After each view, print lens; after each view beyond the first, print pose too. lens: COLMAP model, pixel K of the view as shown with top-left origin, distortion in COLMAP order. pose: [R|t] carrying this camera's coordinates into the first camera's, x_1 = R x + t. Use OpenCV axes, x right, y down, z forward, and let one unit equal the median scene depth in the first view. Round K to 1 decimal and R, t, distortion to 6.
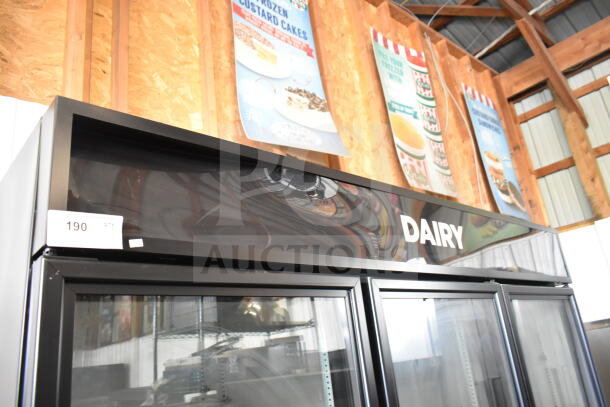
lens RADIAL K [[465.6, 0, 305.0], [0, 465.6, 201.8], [0, 0, 1]] dist [-0.013507, 0.000484]
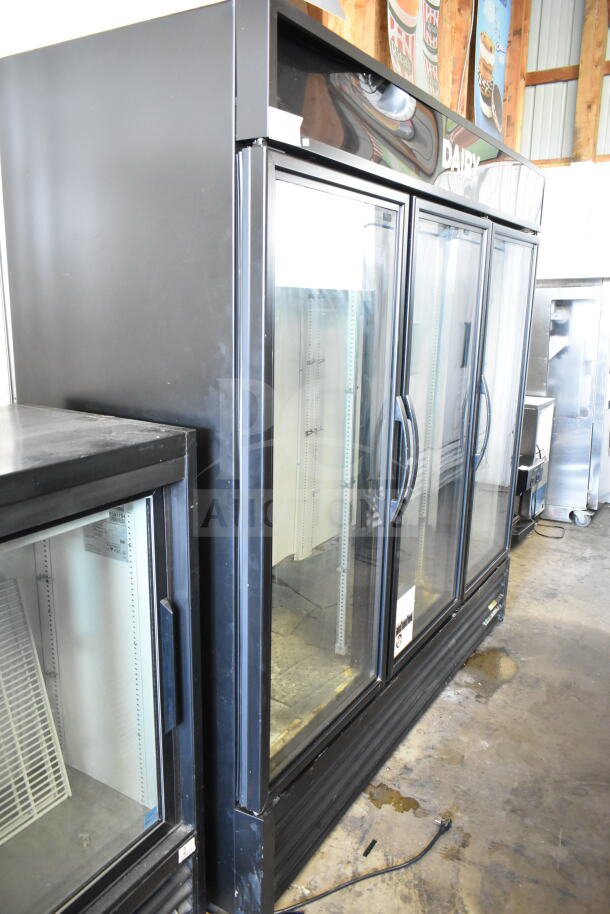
lens RADIAL K [[697.6, 0, 303.4], [0, 697.6, 457.9], [0, 0, 1]] dist [-0.013507, 0.000484]
pose [[0.953023, 0.063630, 0.296138, -0.157286], [-0.208958, 0.845896, 0.490711, -0.020127], [-0.219278, -0.529539, 0.819454, -0.179682]]
